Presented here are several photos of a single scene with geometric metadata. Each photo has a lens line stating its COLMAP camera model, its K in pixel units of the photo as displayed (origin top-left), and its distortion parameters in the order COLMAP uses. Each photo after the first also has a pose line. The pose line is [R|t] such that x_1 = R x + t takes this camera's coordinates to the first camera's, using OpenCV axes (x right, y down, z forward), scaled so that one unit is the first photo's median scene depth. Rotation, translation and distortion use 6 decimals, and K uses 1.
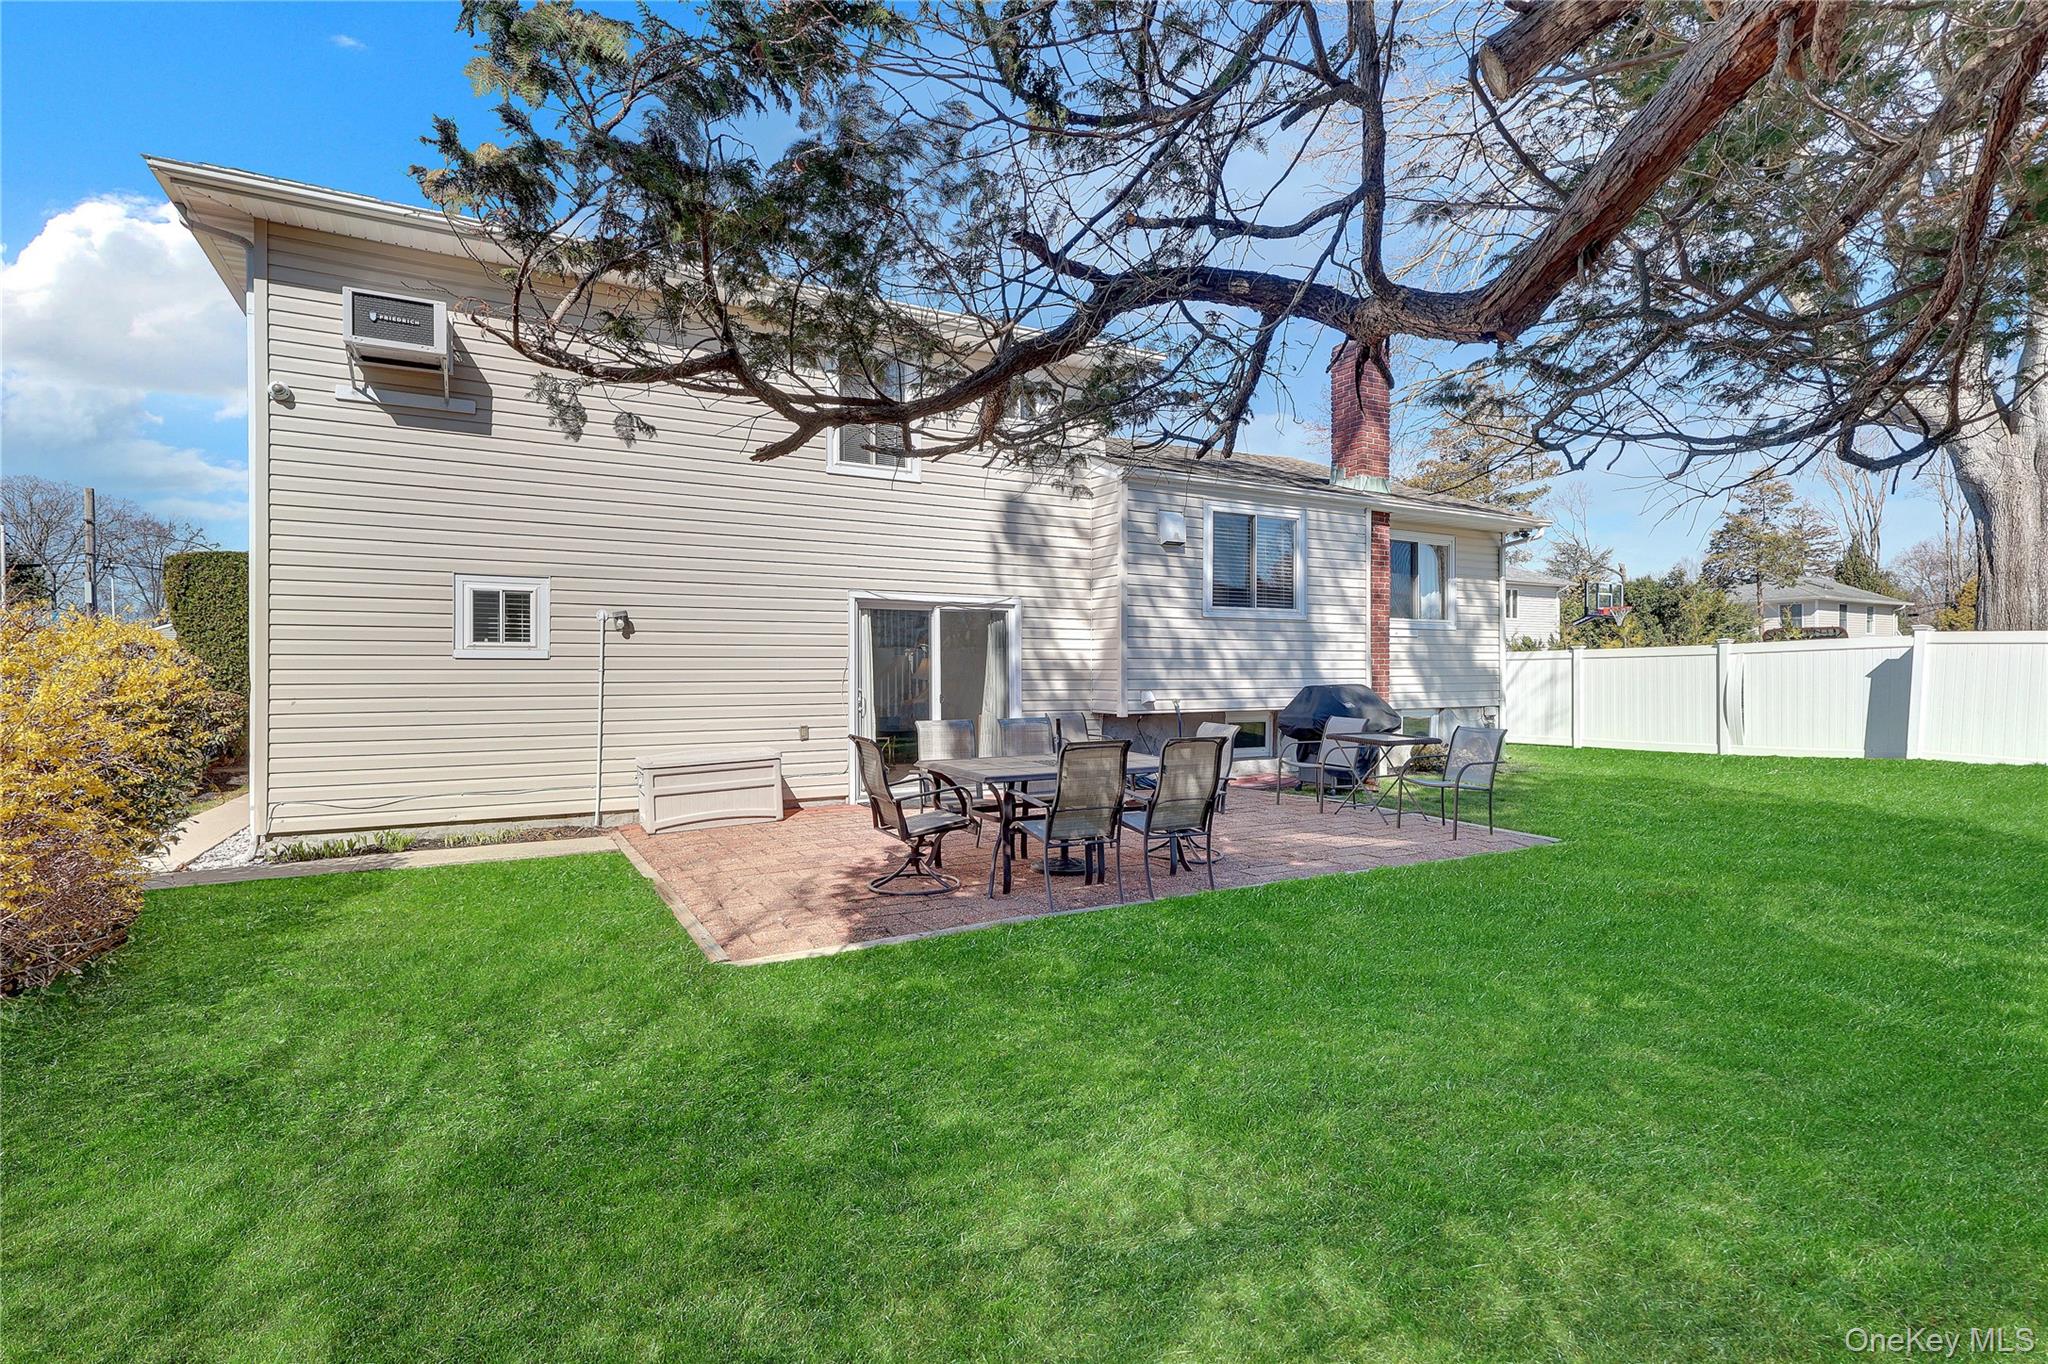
lens RADIAL K [[945.3, 0, 1023.7], [0, 945.3, 685.1], [0, 0, 1]] dist [-0.003128, -0.000060]
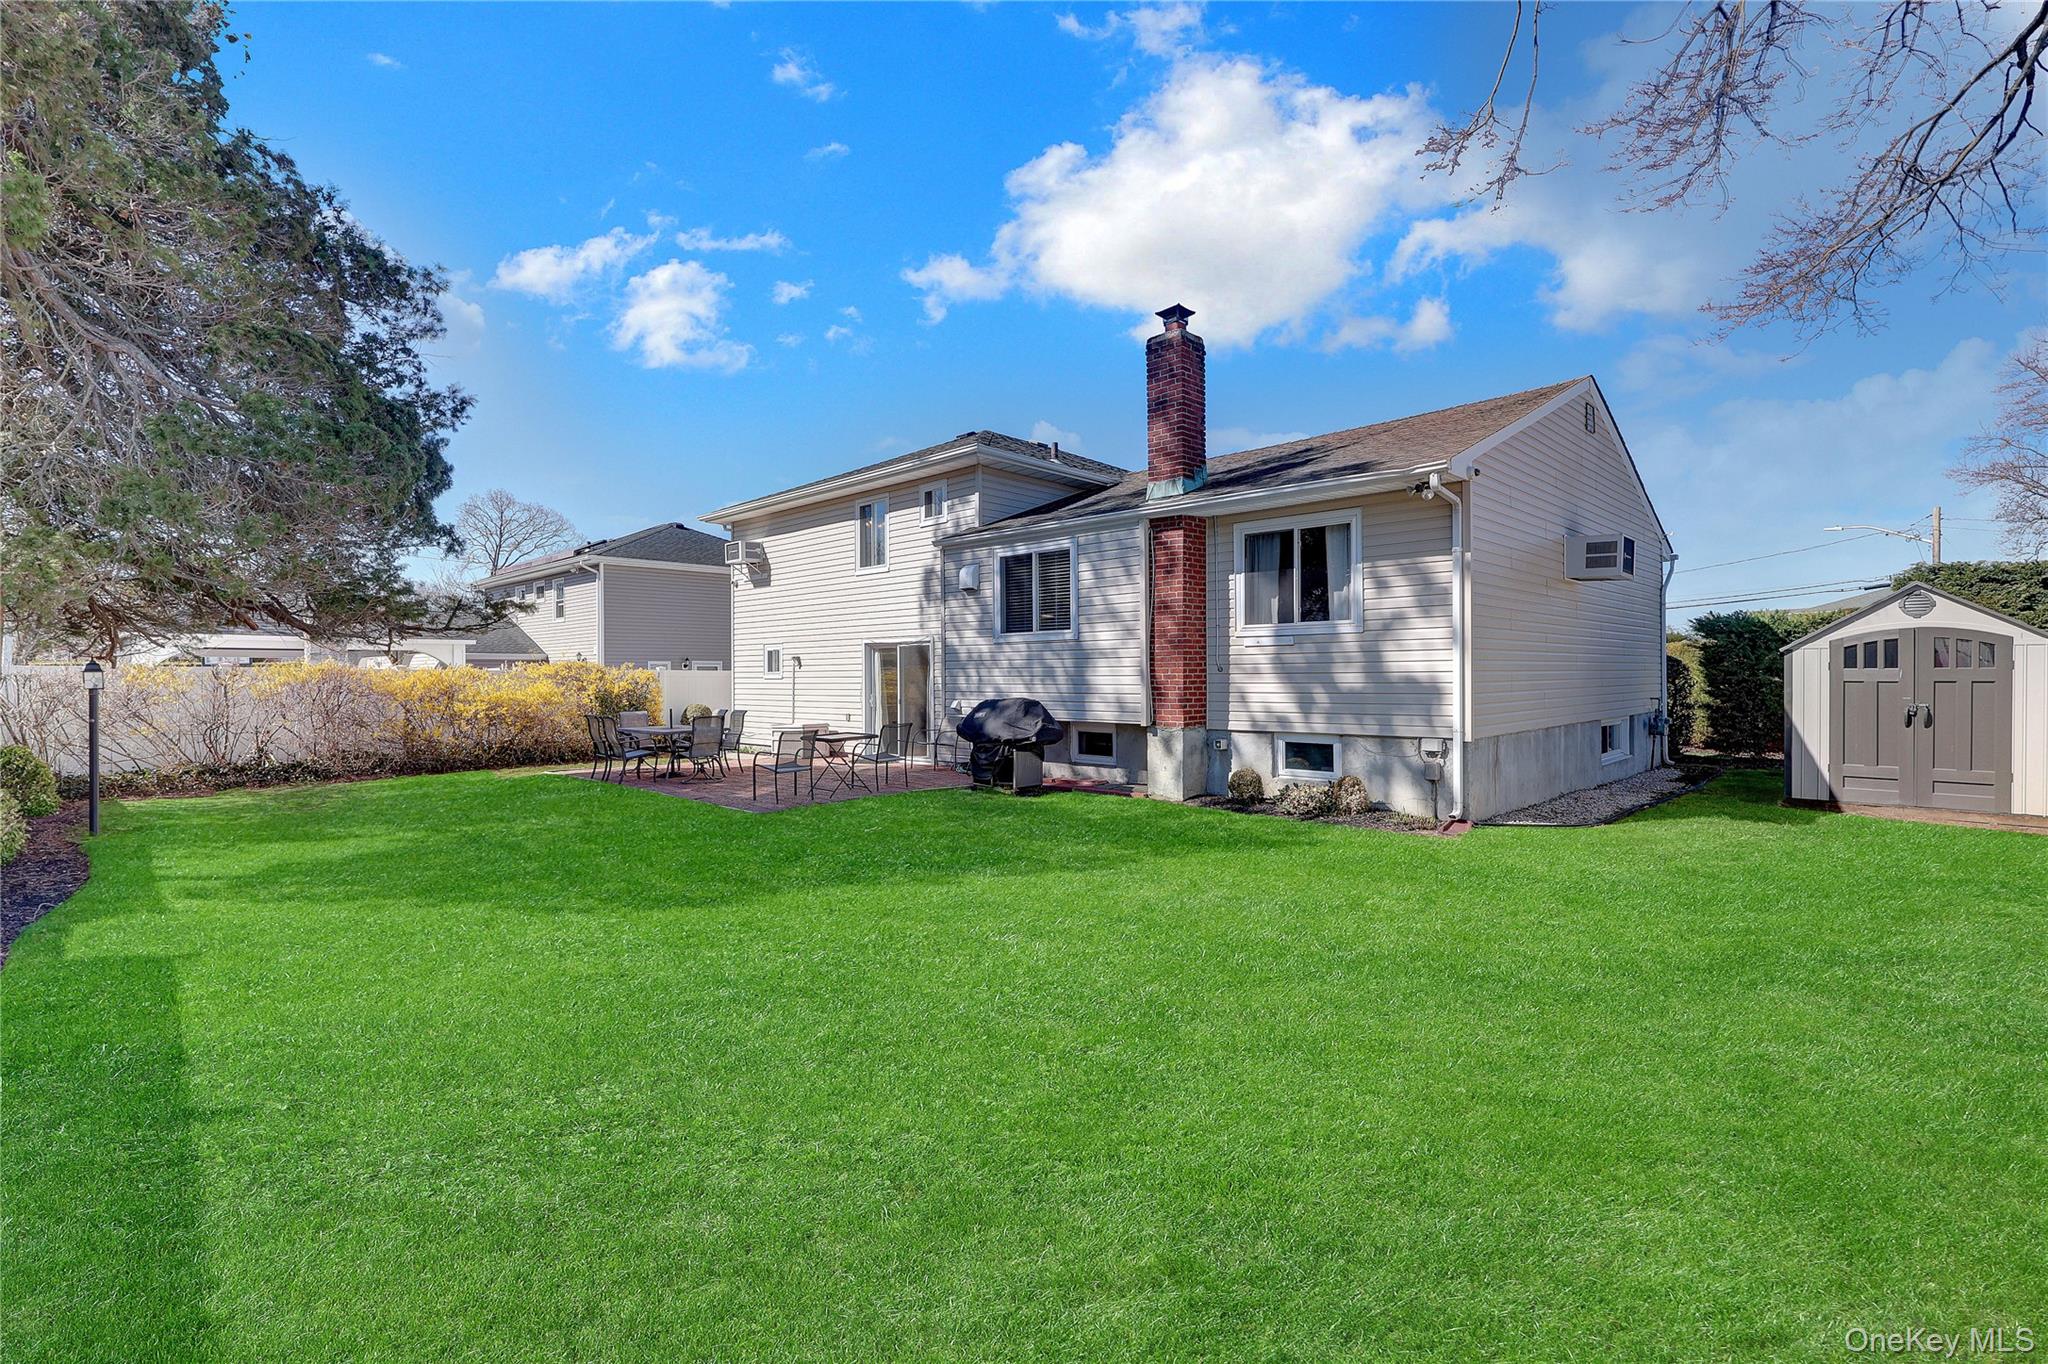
lens RADIAL K [[945.3, 0, 1023.6], [0, 945.3, 677.8], [0, 0, 1]] dist [-0.003128, -0.000060]
pose [[0.284184, 0.007633, -0.958739, 1.307364], [0.002658, 0.999958, 0.008749, -0.033694], [0.958766, -0.005034, 0.284152, 0.631296]]
